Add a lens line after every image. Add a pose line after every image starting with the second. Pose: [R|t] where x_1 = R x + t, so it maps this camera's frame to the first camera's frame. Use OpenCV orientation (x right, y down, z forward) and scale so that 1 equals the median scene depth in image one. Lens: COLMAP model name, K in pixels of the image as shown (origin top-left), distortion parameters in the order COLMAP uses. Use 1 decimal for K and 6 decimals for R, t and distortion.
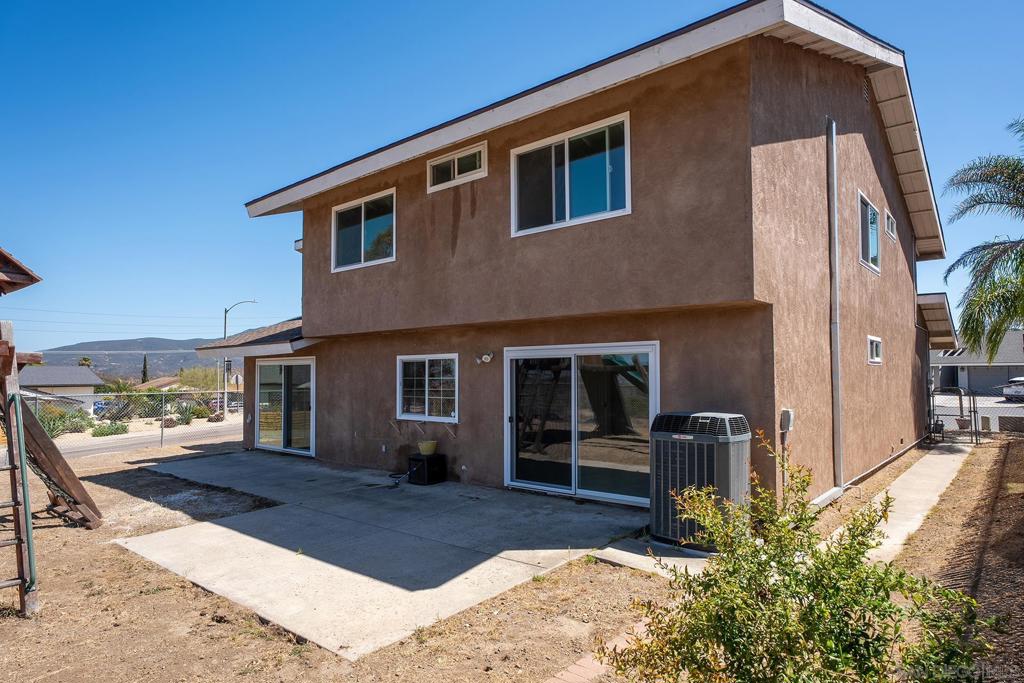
lens RADIAL K [[585.1, 0, 510.6], [0, 585.1, 354.9], [0, 0, 1]] dist [0.006708, 0.003858]
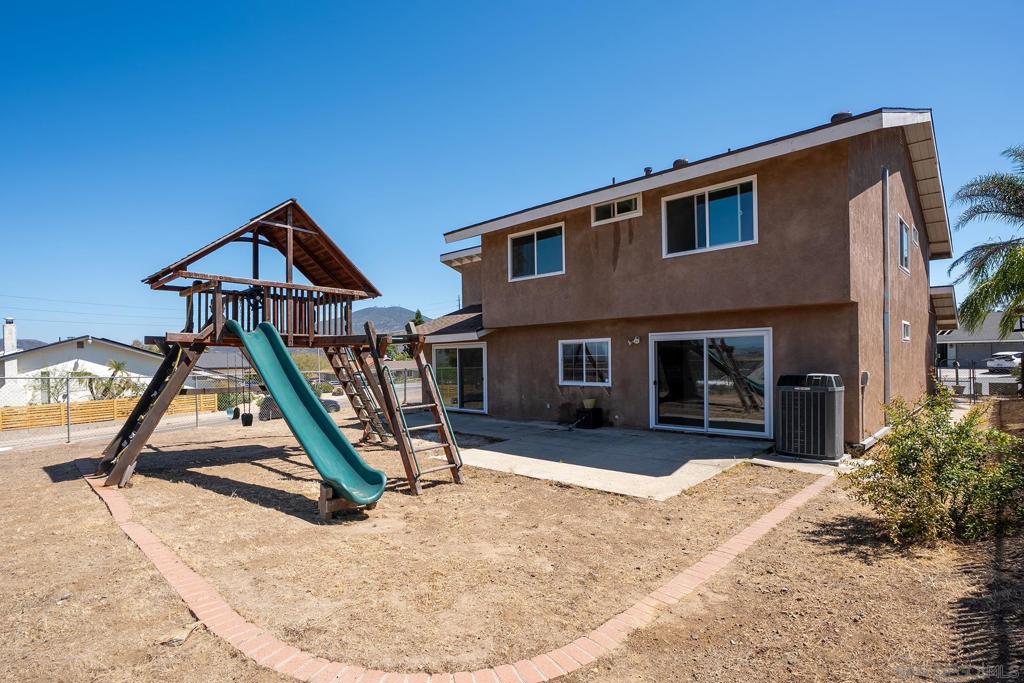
lens RADIAL K [[506.4, 0, 515.8], [0, 506.4, 360.9], [0, 0, 1]] dist [-0.000062, -0.000586]
pose [[0.998768, -0.012371, -0.048049, -0.282713], [0.014378, 0.999029, 0.041654, -0.001472], [0.047487, -0.042294, 0.997976, -0.270660]]
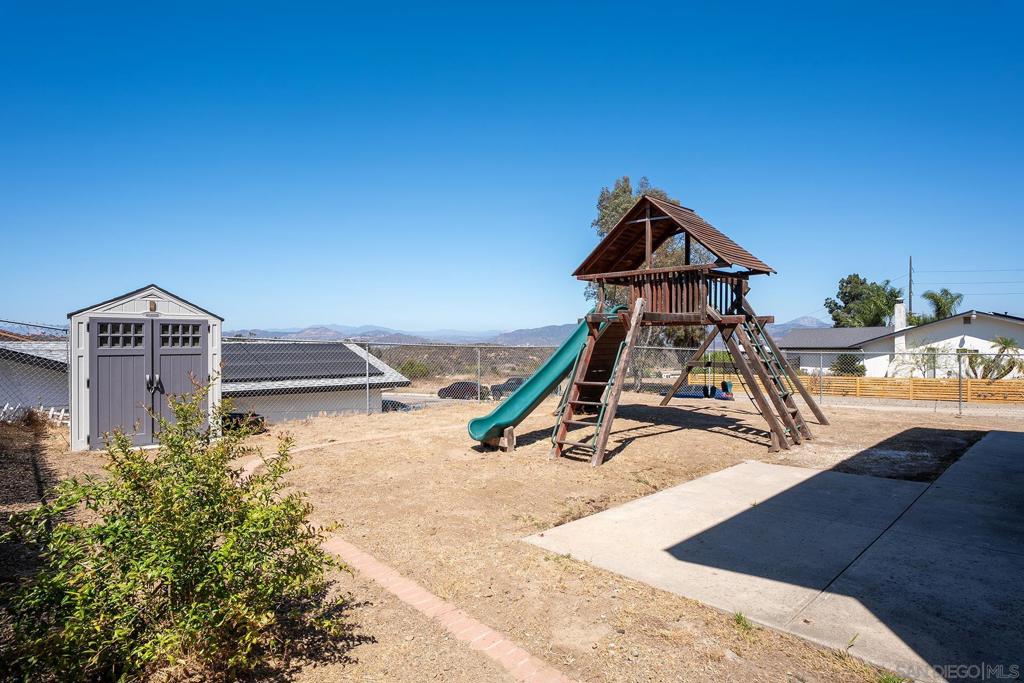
lens RADIAL K [[536.7, 0, 512.0], [0, 536.7, 341.5], [0, 0, 1]] dist [0.001296, 0.000385]
pose [[-0.121016, -0.006288, -0.992631, 0.398154], [0.042929, 0.999011, -0.011562, 0.039543], [0.991722, -0.044012, -0.120626, 0.491630]]
